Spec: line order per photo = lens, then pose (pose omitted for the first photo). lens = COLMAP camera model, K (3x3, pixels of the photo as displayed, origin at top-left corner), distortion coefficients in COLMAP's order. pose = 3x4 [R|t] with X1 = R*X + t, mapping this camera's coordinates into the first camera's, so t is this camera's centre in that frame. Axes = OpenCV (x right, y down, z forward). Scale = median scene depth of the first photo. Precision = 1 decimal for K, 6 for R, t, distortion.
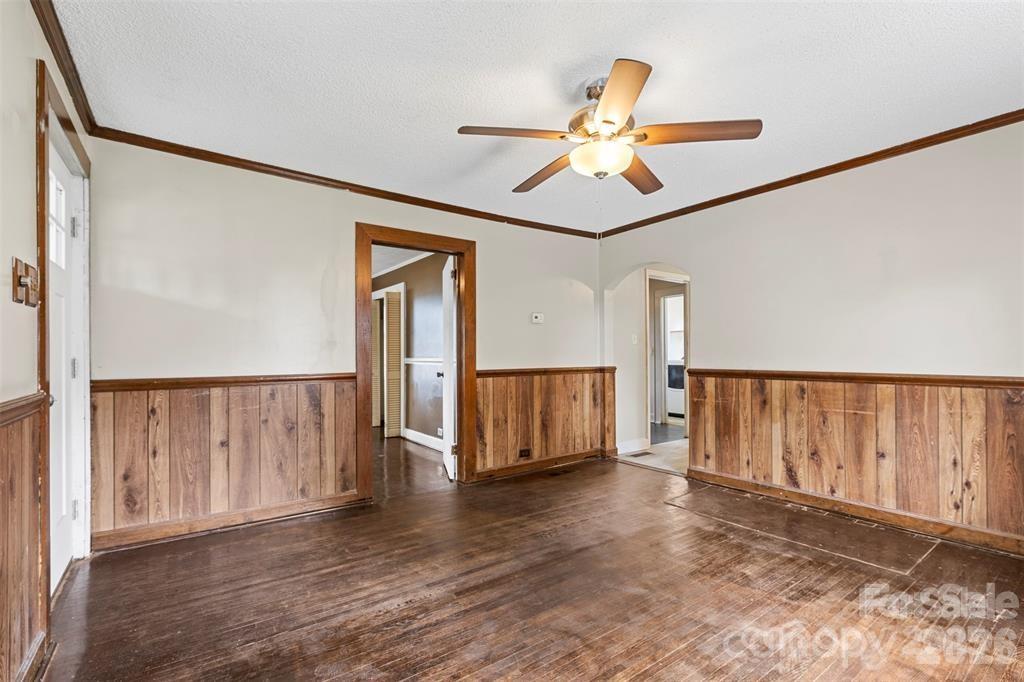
lens RADIAL K [[464.1, 0, 515.8], [0, 464.1, 341.1], [0, 0, 1]] dist [0.002479, -0.000853]
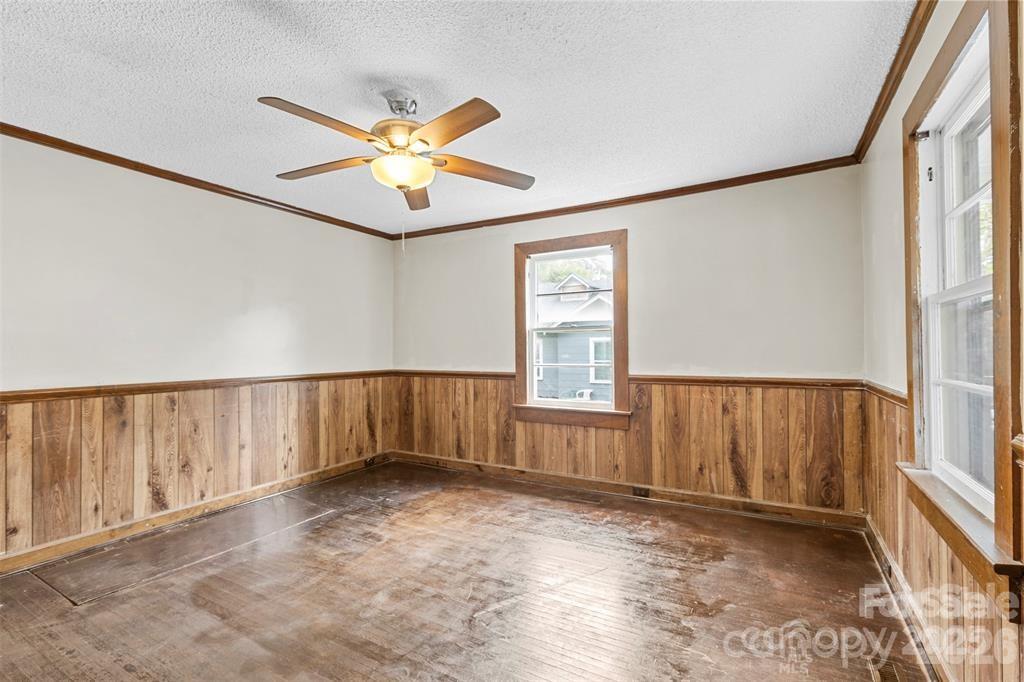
lens RADIAL K [[464.1, 0, 522.1], [0, 464.1, 346.1], [0, 0, 1]] dist [0.002479, -0.000853]
pose [[-0.418610, 0.010594, 0.908104, -0.558106], [-0.018702, 0.999619, -0.020283, -0.000170], [-0.907973, -0.025474, -0.418253, 0.804832]]
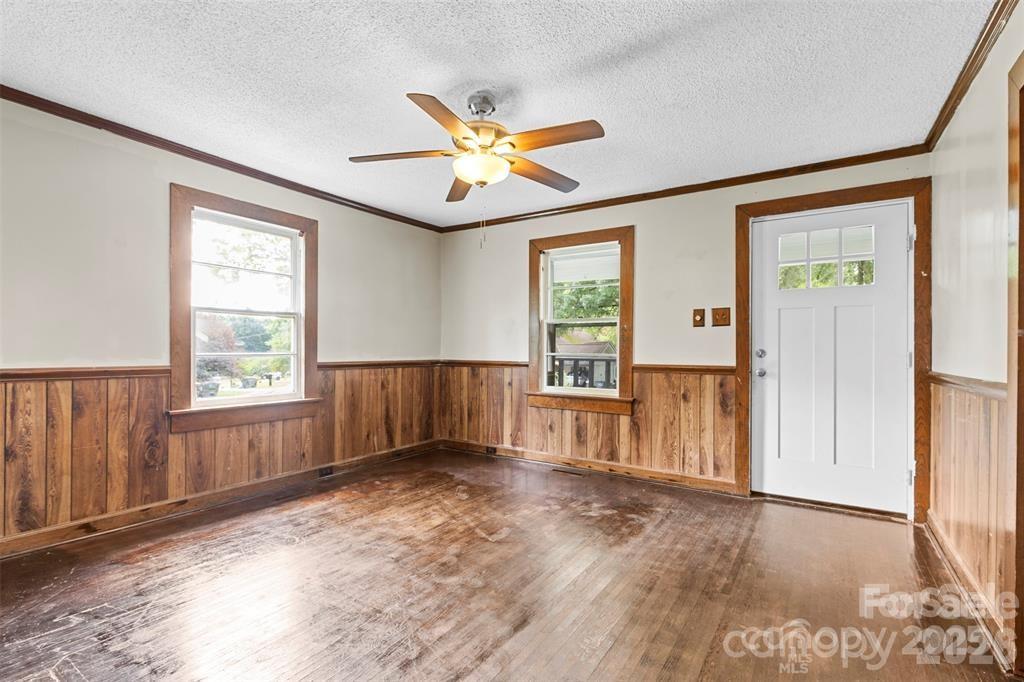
lens RADIAL K [[464.1, 0, 517.2], [0, 464.1, 346.4], [0, 0, 1]] dist [0.002479, -0.000853]
pose [[-0.935103, -0.004970, -0.354341, 0.332520], [0.007112, 0.999437, -0.032786, 0.044561], [0.354304, -0.033179, -0.934542, 1.393917]]
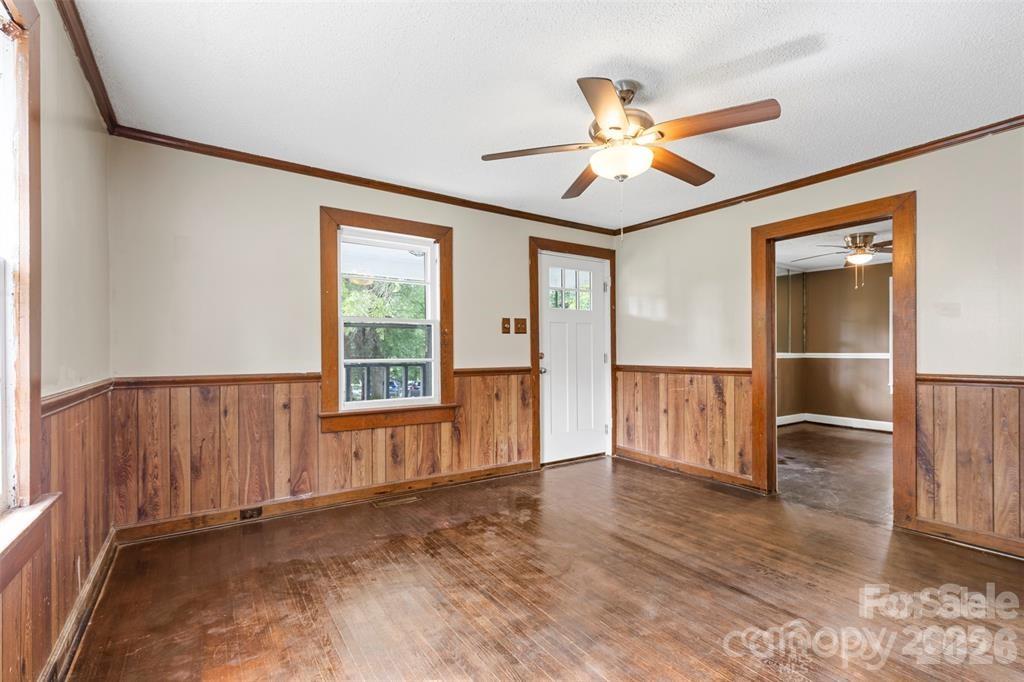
lens RADIAL K [[464.1, 0, 513.6], [0, 464.1, 350.1], [0, 0, 1]] dist [0.002479, -0.000853]
pose [[-0.039456, -0.000203, -0.999221, 0.819352], [0.033674, 0.999432, -0.001533, 0.011248], [0.998654, -0.033708, -0.039427, 0.544877]]
